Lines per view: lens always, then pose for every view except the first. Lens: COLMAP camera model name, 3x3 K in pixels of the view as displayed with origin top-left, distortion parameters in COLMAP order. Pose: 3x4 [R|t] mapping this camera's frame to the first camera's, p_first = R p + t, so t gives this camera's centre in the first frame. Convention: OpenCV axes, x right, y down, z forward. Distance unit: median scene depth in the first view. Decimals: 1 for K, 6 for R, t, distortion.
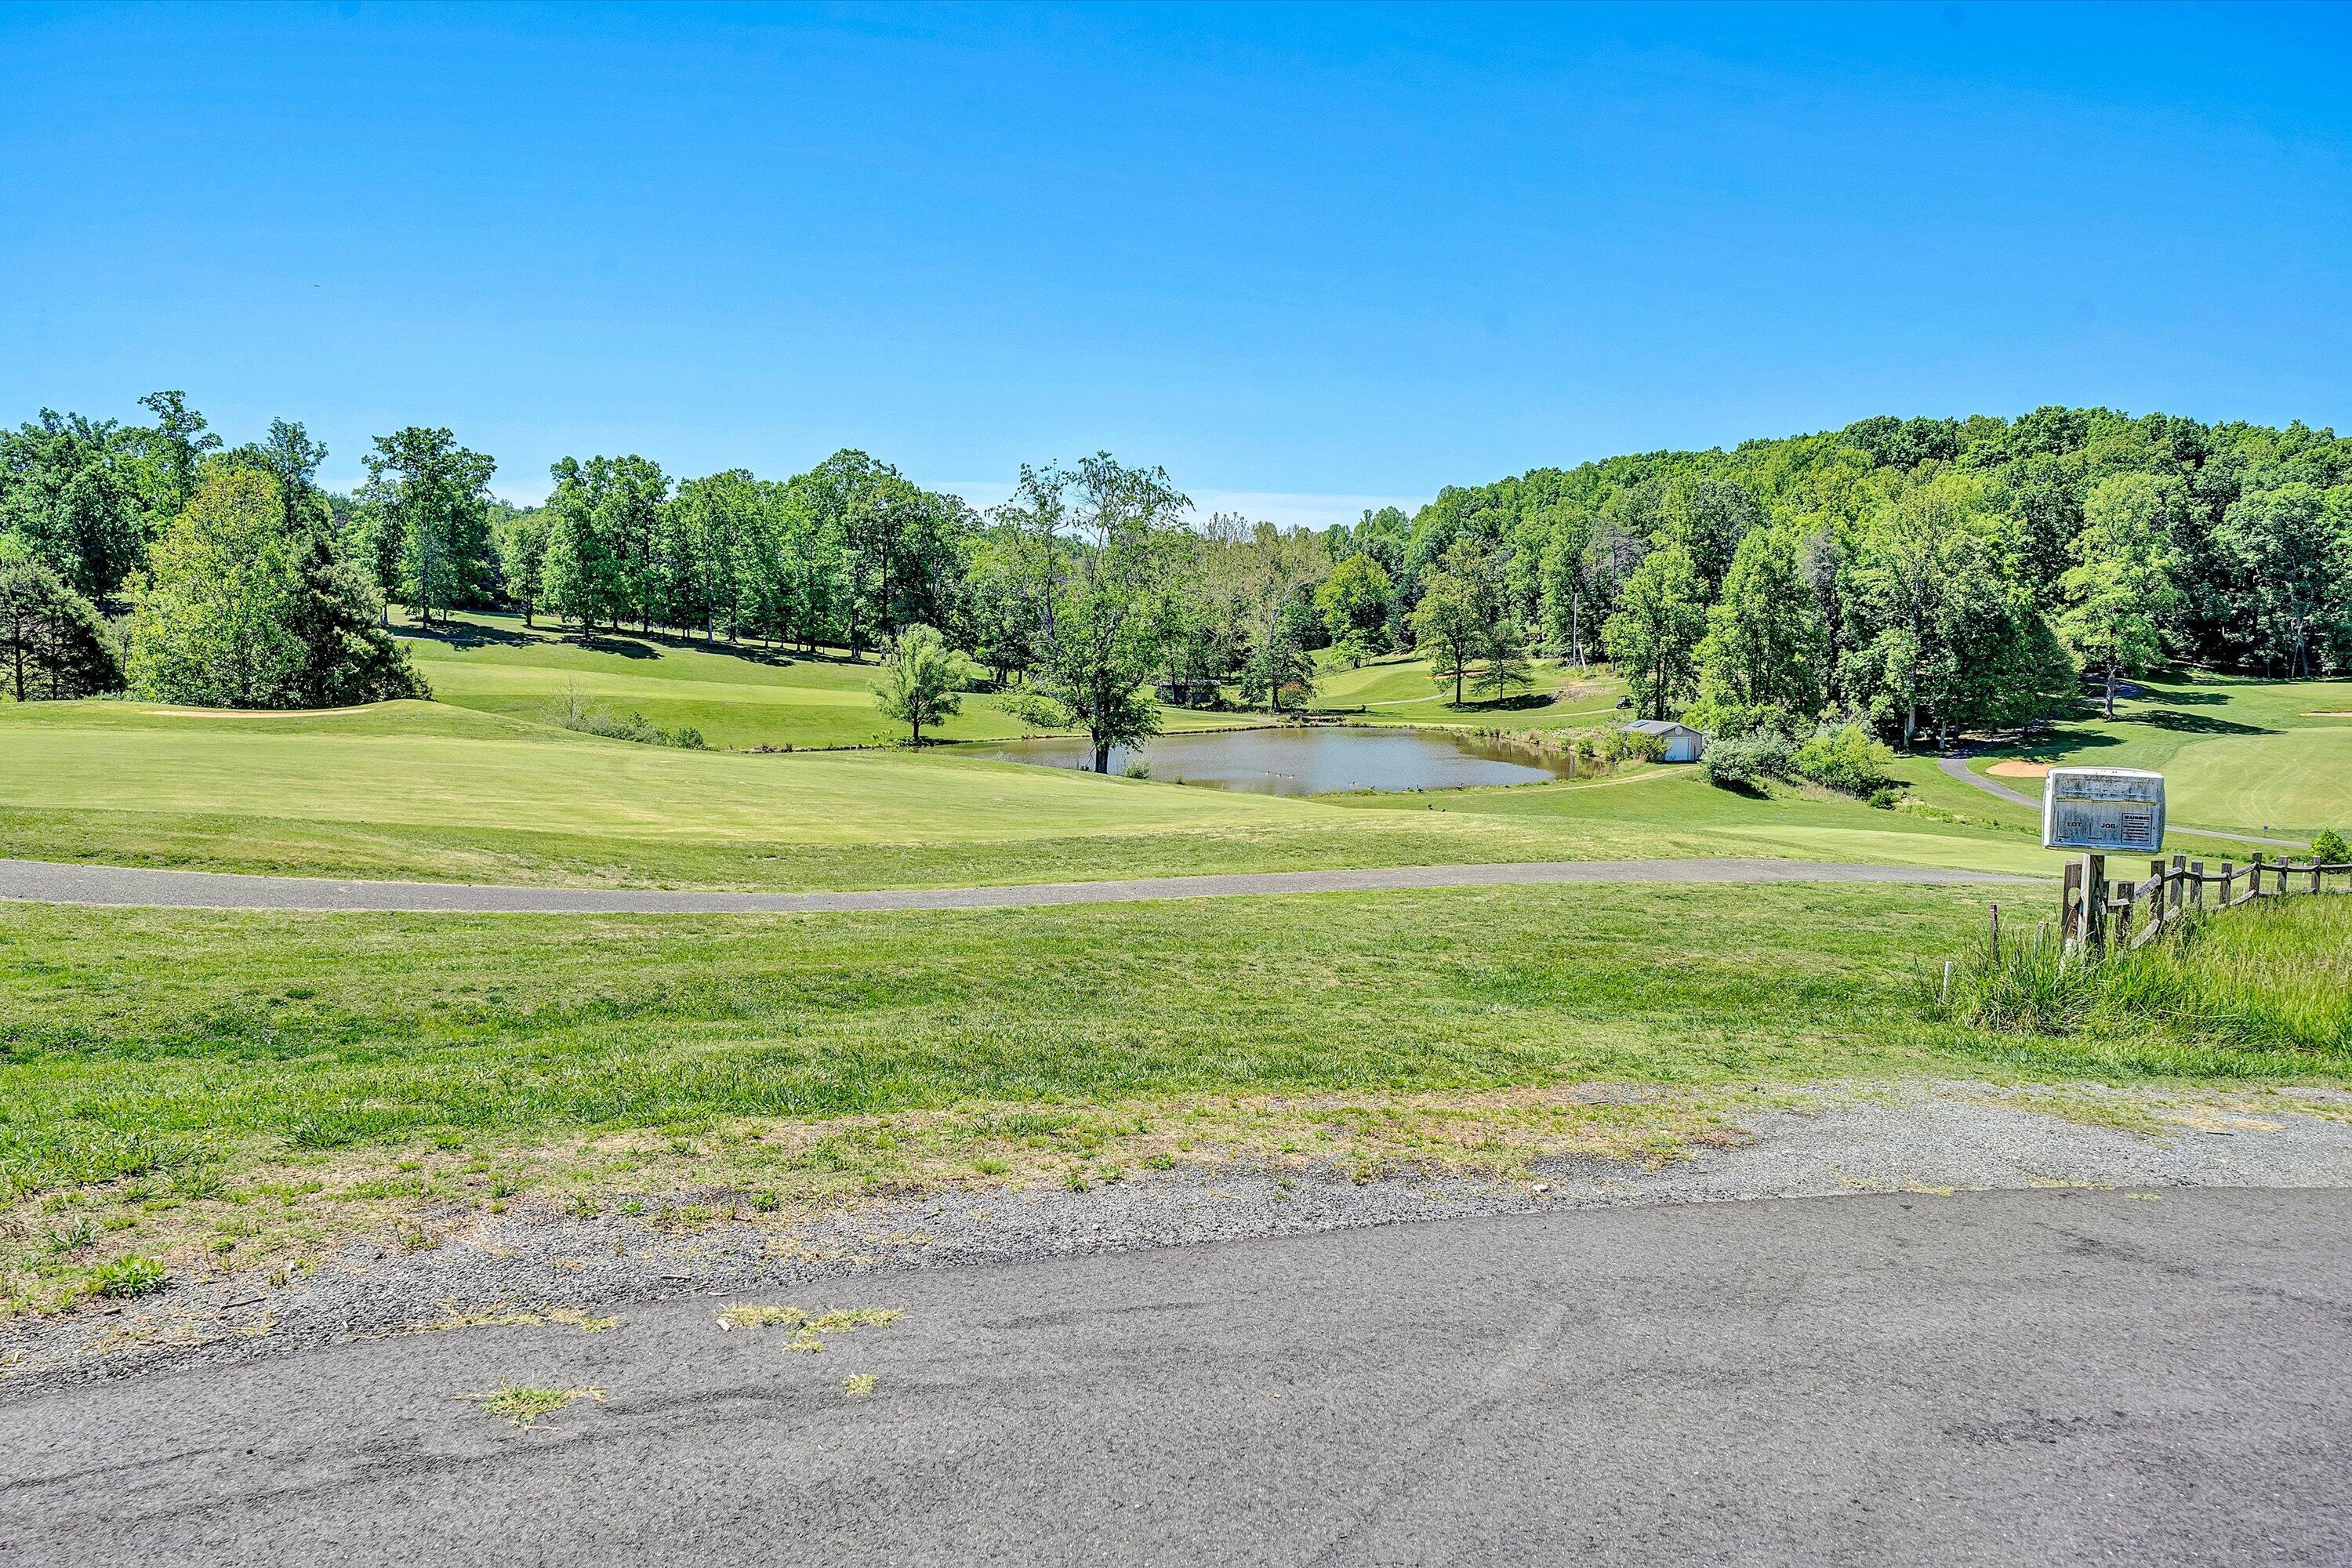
lens RADIAL K [[1557.6, 0, 1175.1], [0, 1557.6, 784.0], [0, 0, 1]] dist [-0.008103, 0.003621]
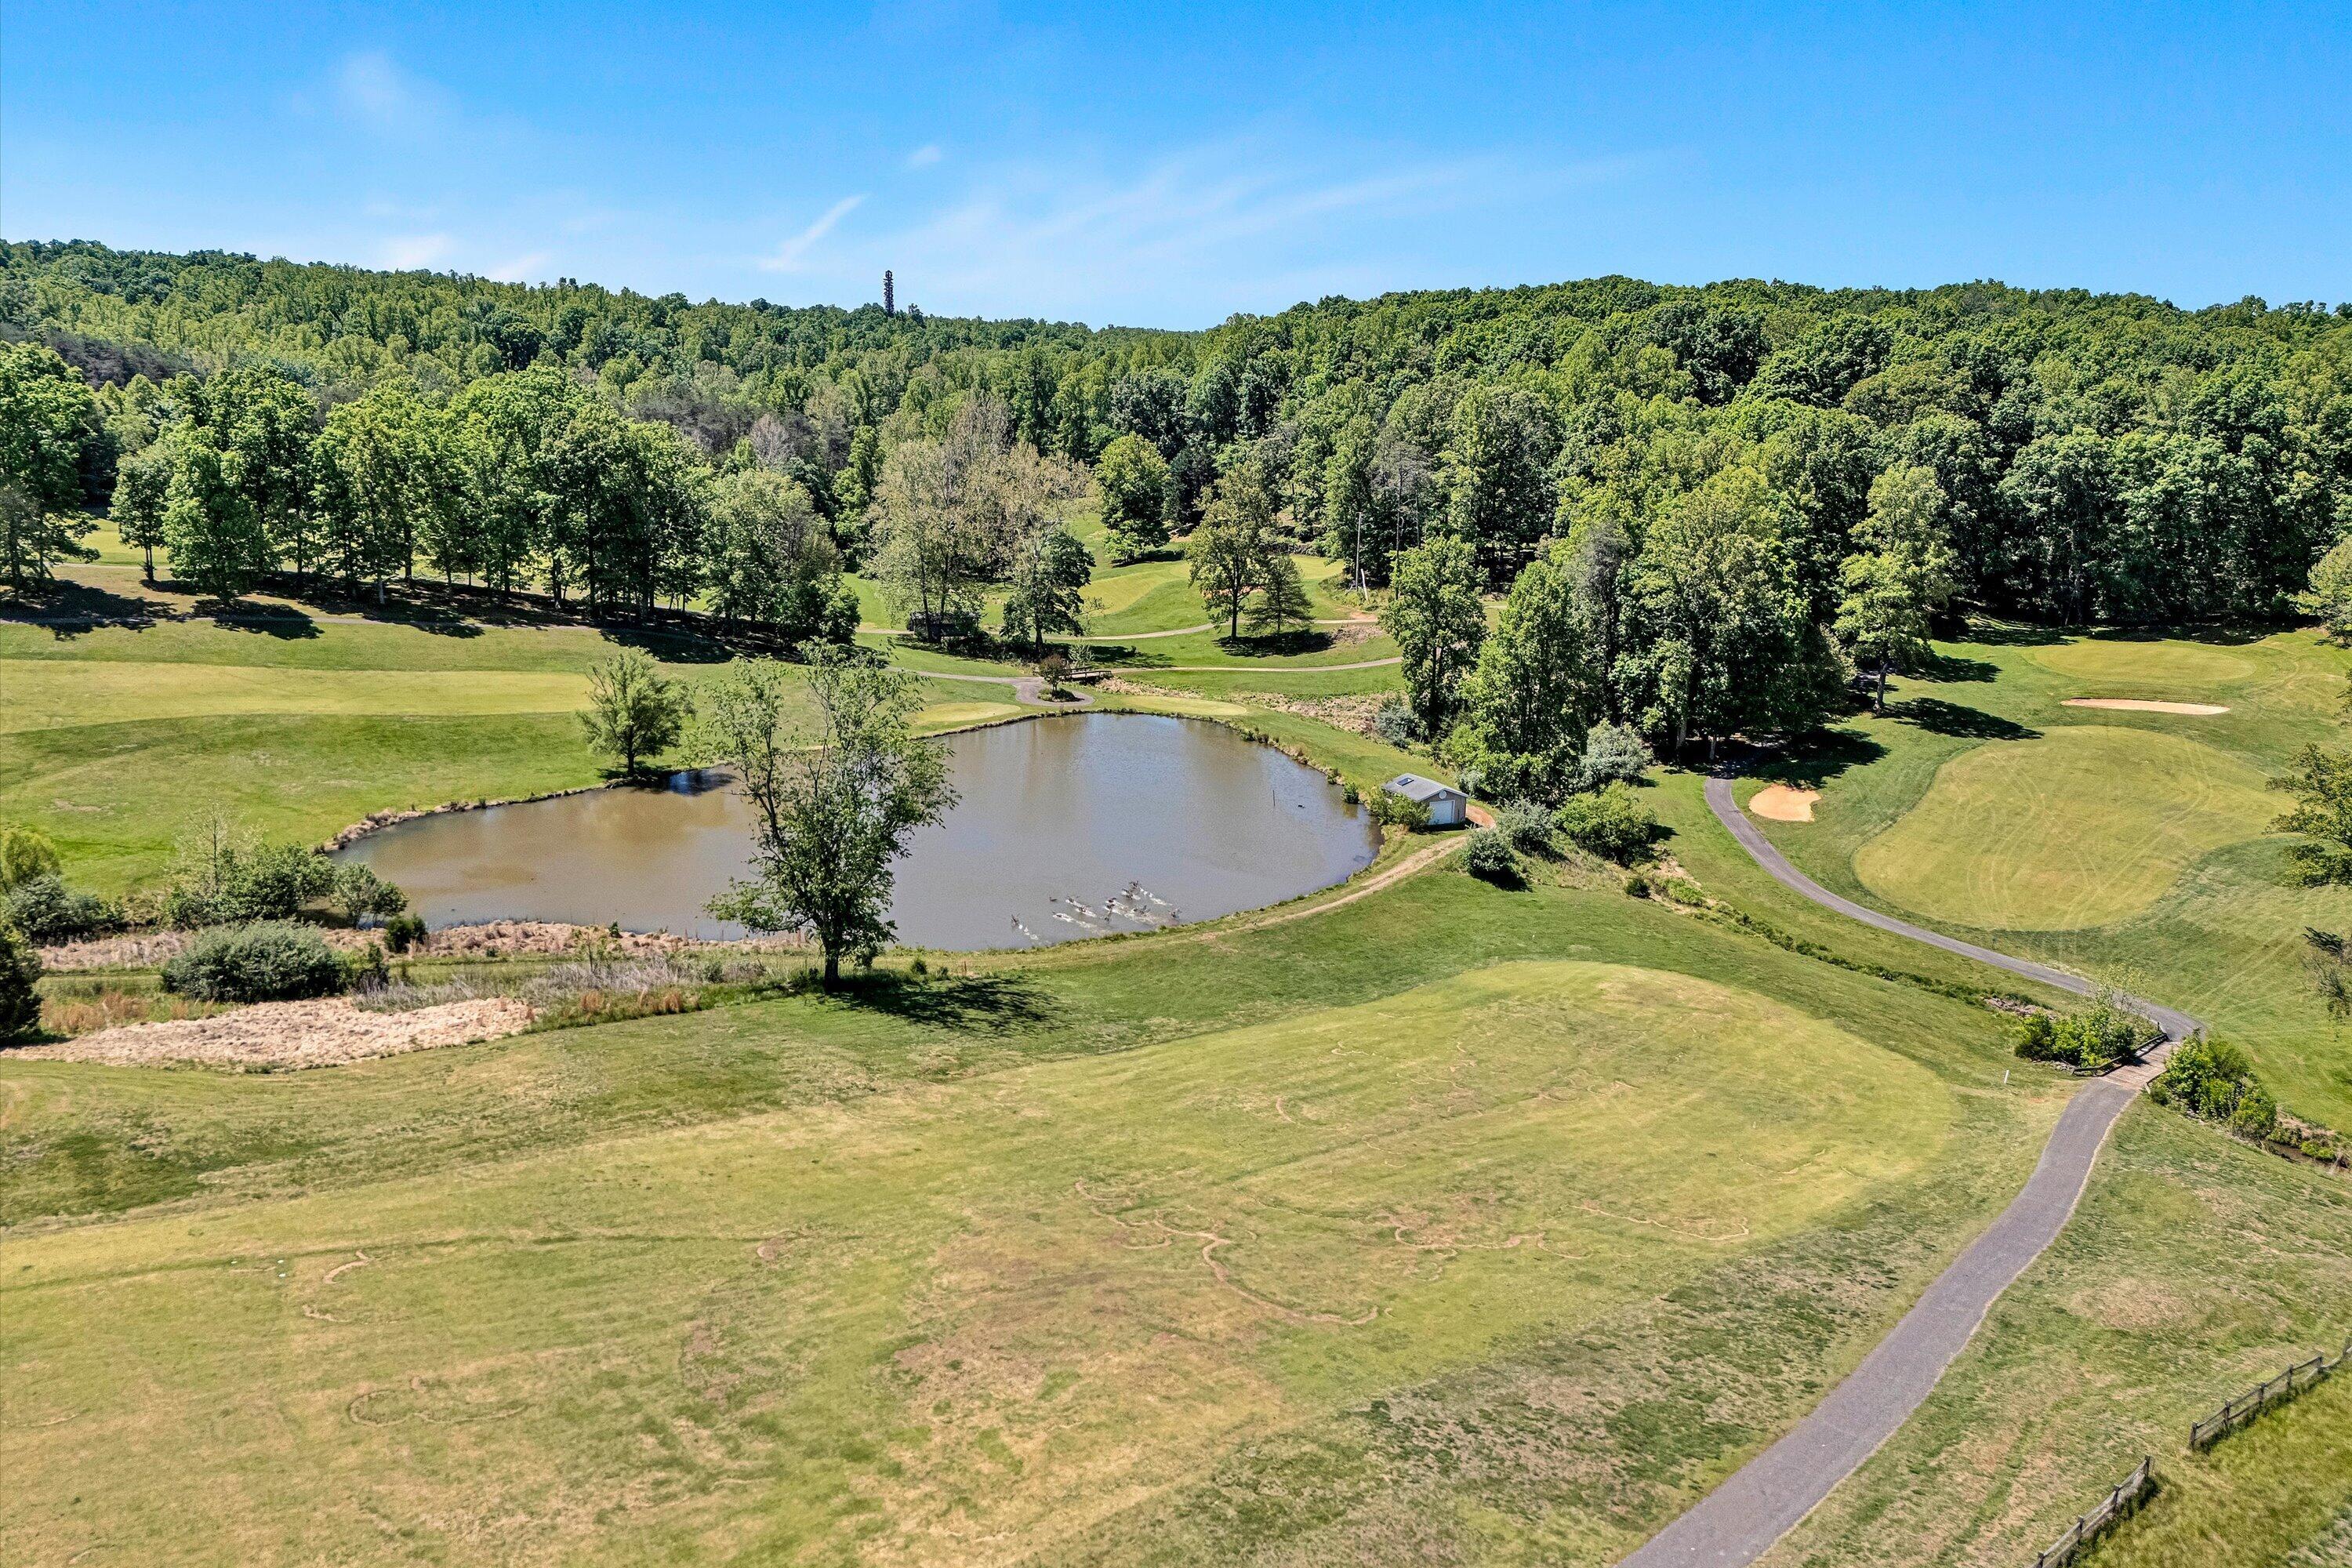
lens RADIAL K [[1695.6, 0, 1176.9], [0, 1695.6, 779.5], [0, 0, 1]] dist [0.038860, -0.005203]
pose [[0.990764, -0.010670, 0.135176, 0.011373], [-0.008904, 0.989628, 0.143375, -0.140801], [-0.135304, -0.143255, 0.980393, -0.009260]]
